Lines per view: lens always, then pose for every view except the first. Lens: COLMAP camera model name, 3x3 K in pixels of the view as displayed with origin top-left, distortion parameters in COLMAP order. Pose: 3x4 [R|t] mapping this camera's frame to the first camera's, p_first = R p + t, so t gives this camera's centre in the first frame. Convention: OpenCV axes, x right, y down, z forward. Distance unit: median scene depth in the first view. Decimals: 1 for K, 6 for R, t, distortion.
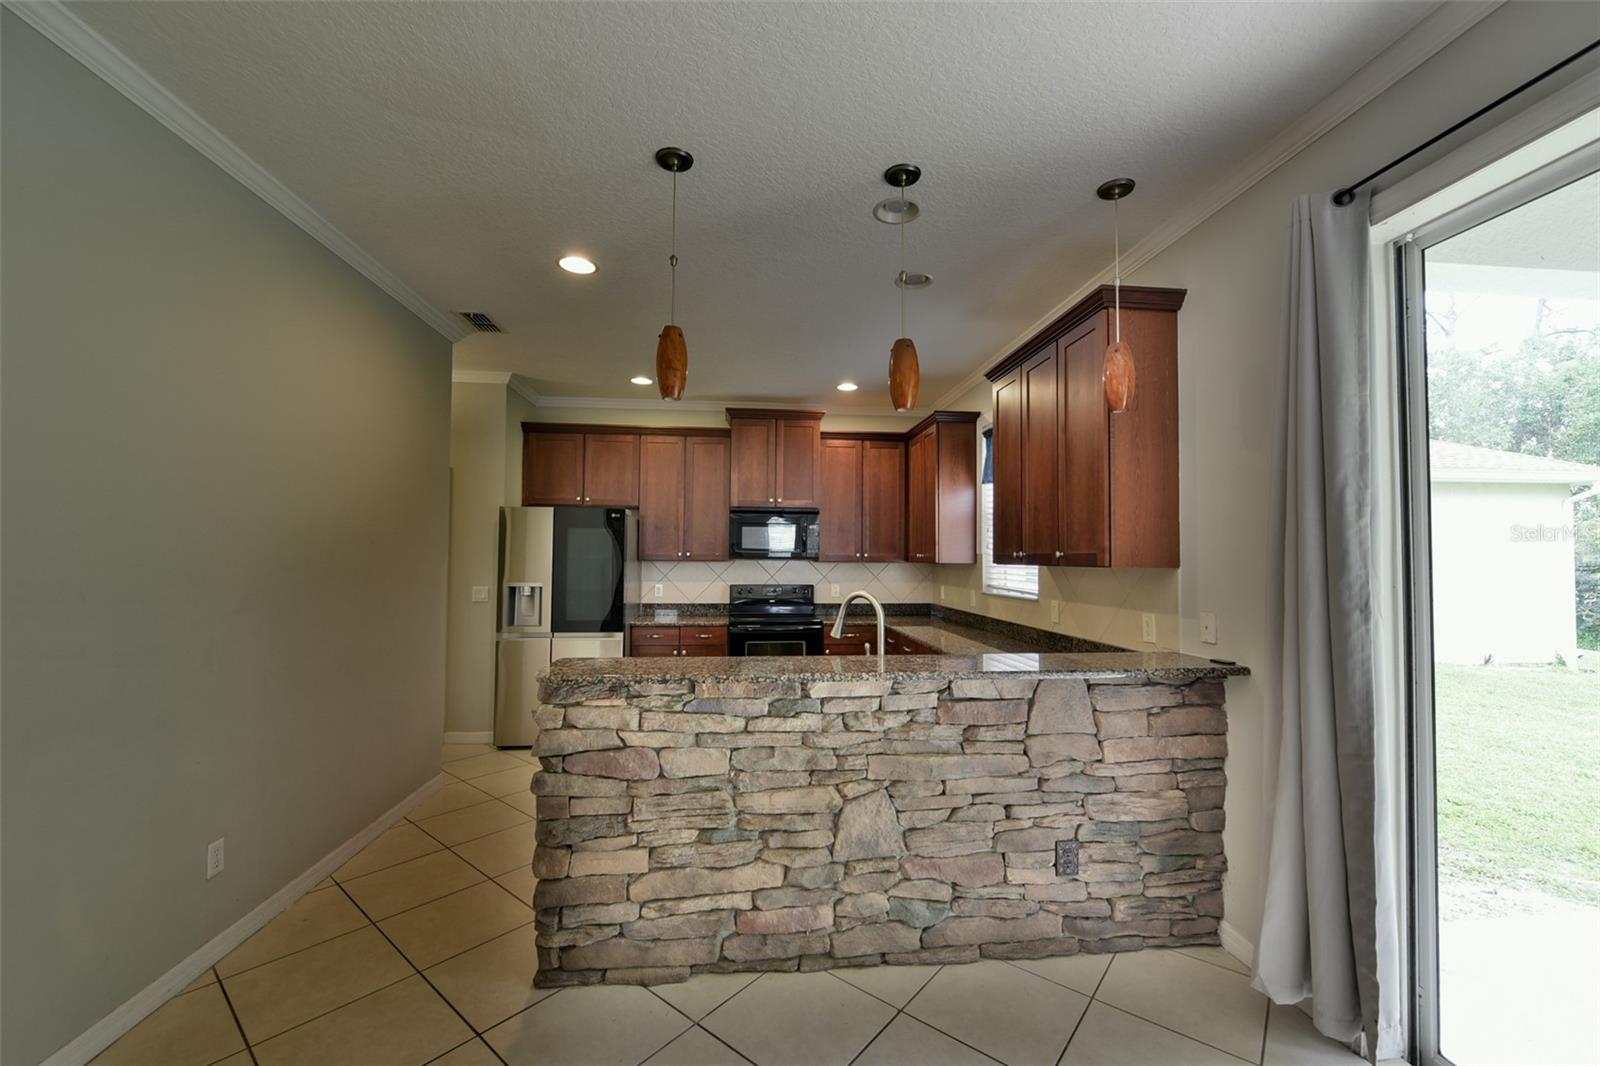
lens RADIAL K [[637.8, 0, 804.4], [0, 637.8, 537.5], [0, 0, 1]] dist [-0.002759, -0.000242]
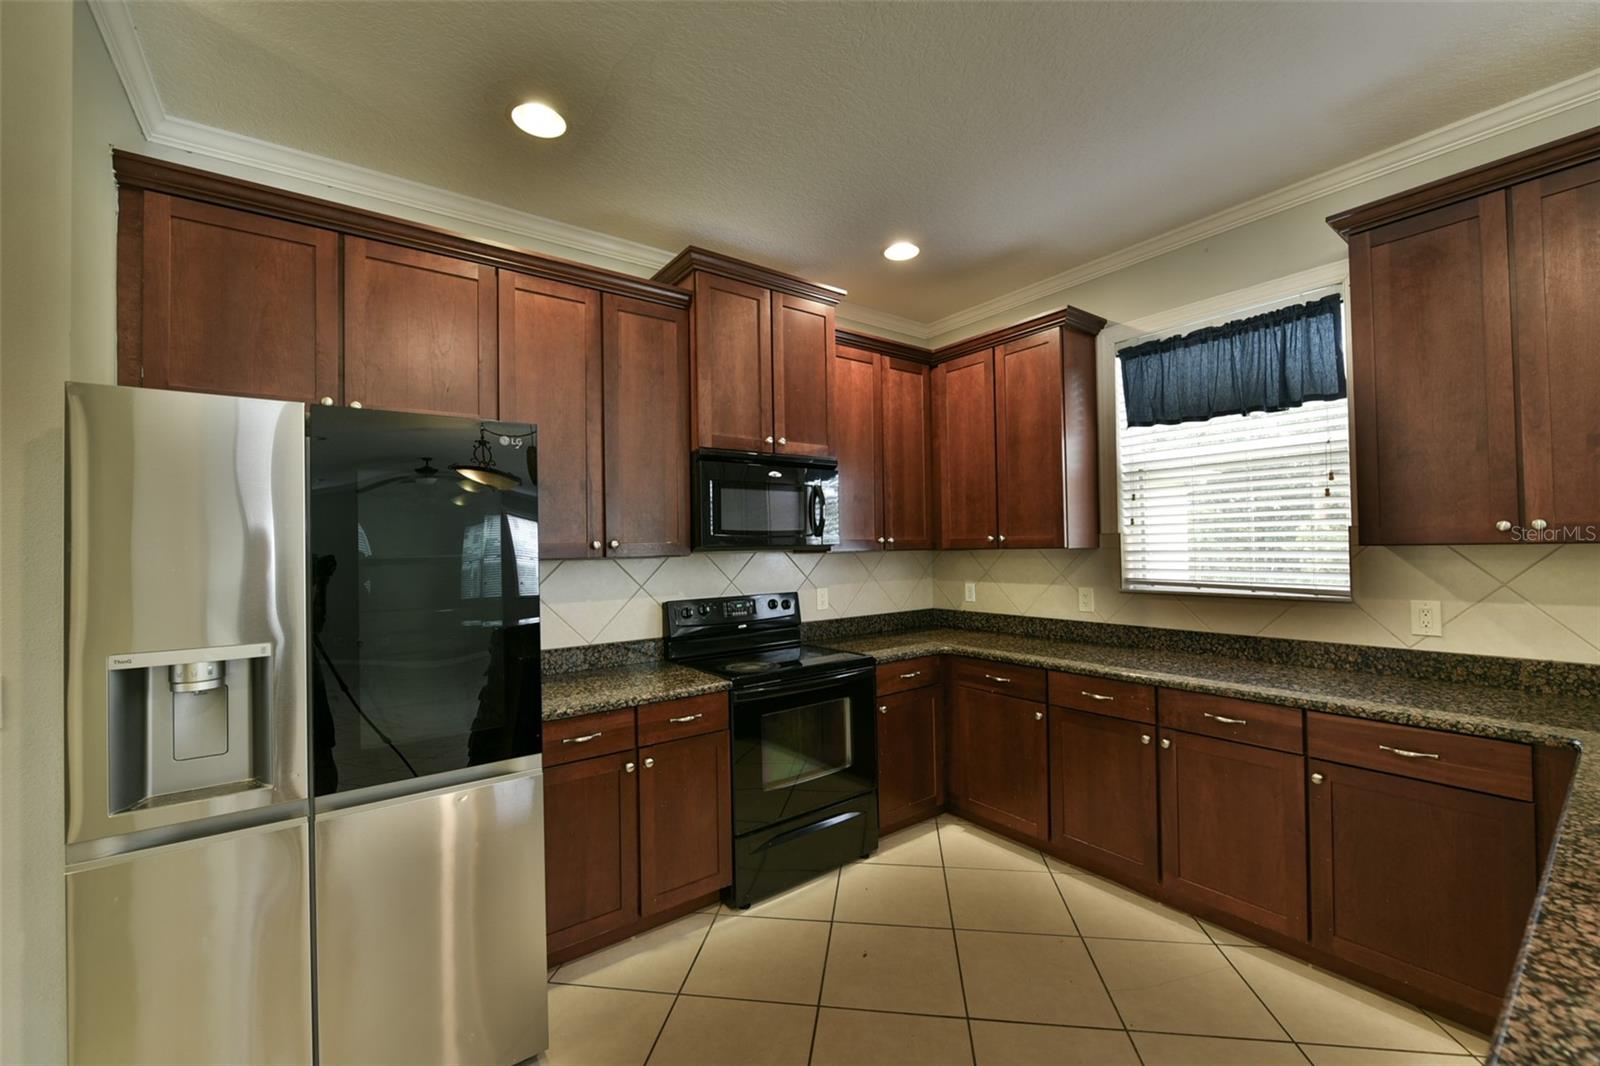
lens RADIAL K [[637.8, 0, 804.4], [0, 637.8, 537.5], [0, 0, 1]] dist [-0.002759, -0.000242]
pose [[0.858704, -0.017999, 0.512155, -0.303773], [0.008898, 0.999756, 0.020216, 0.012715], [-0.512394, -0.012802, 0.858655, 0.528293]]
